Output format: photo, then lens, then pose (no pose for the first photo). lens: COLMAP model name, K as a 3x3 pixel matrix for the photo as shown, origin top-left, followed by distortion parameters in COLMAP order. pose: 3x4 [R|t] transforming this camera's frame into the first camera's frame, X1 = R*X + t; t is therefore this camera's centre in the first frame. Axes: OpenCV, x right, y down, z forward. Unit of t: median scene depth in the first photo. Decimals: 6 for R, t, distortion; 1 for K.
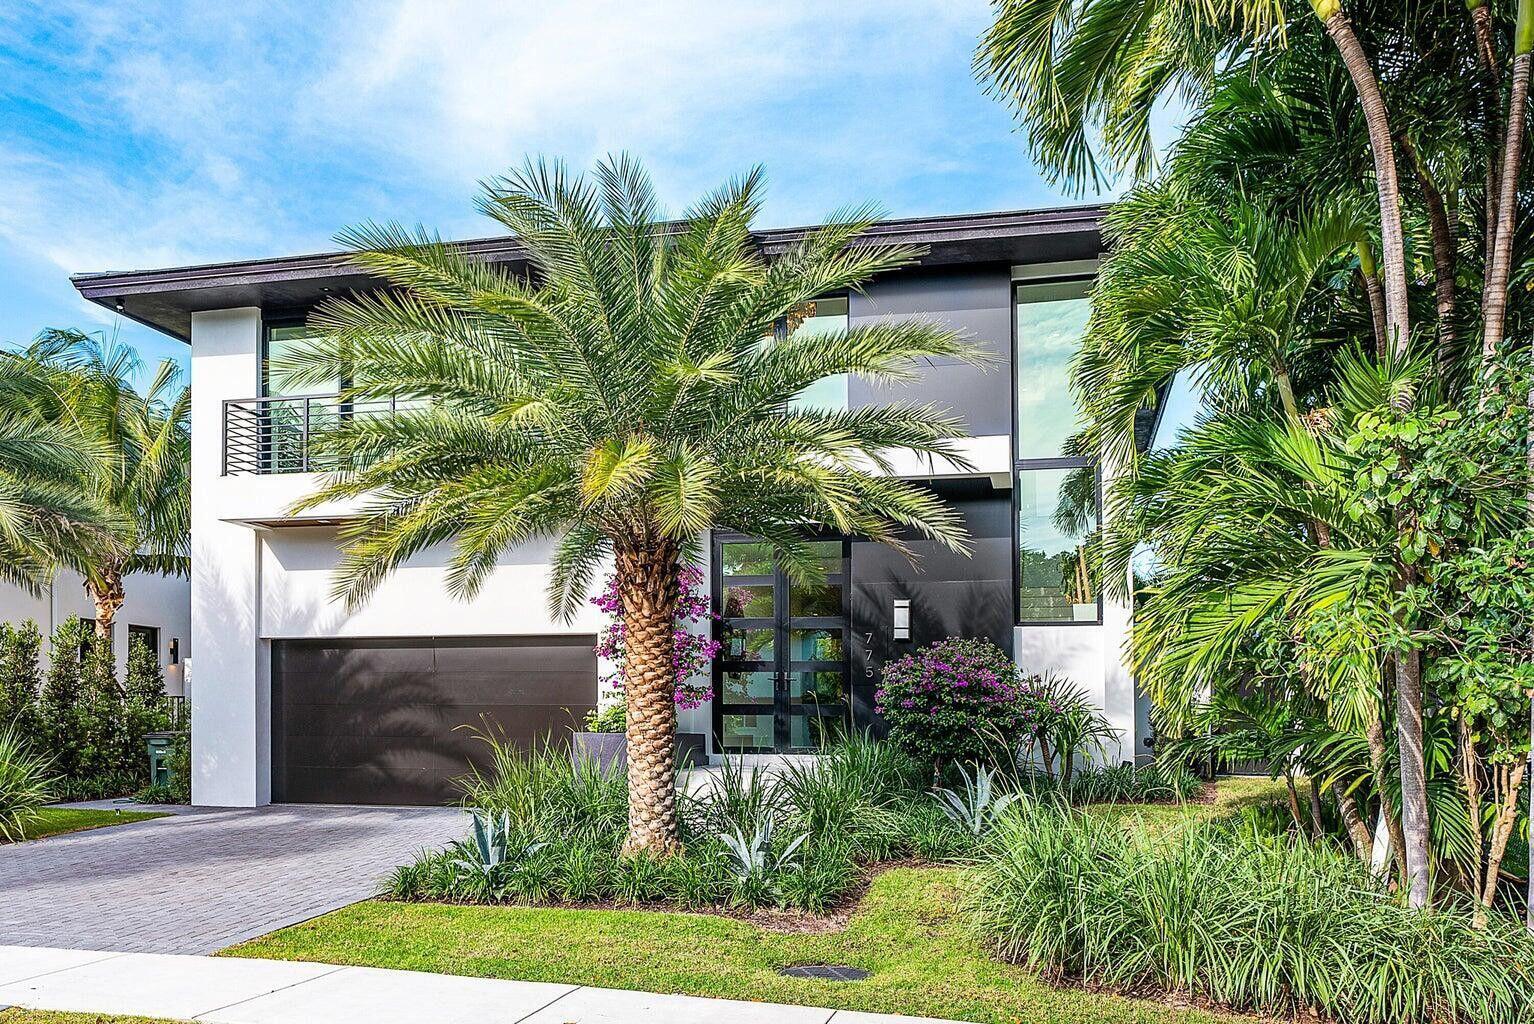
lens RADIAL K [[1025.7, 0, 767.0], [0, 1025.7, 512.0], [0, 0, 1]] dist [0.001146, 0.001411]
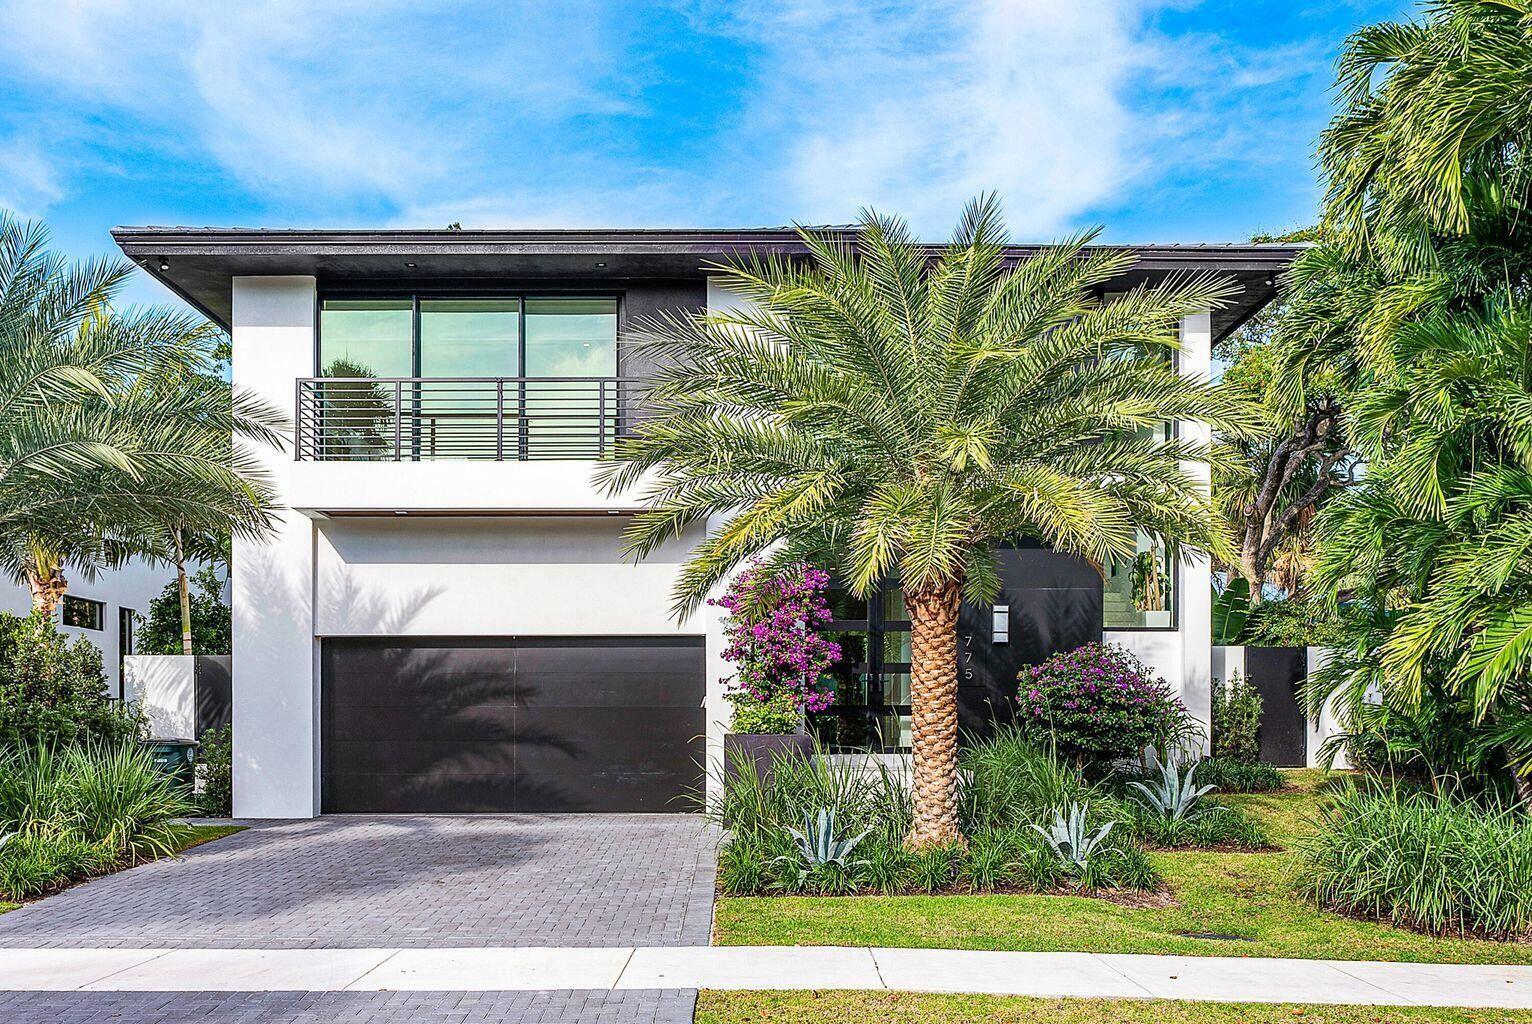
lens RADIAL K [[1092.6, 0, 766.0], [0, 1092.6, 512.0], [0, 0, 1]] dist [-0.000234, -0.001454]
pose [[0.980400, 0.029727, 0.194761, -0.326305], [-0.032091, 0.999444, 0.008995, -0.012184], [-0.194386, -0.015069, 0.980809, -0.048572]]
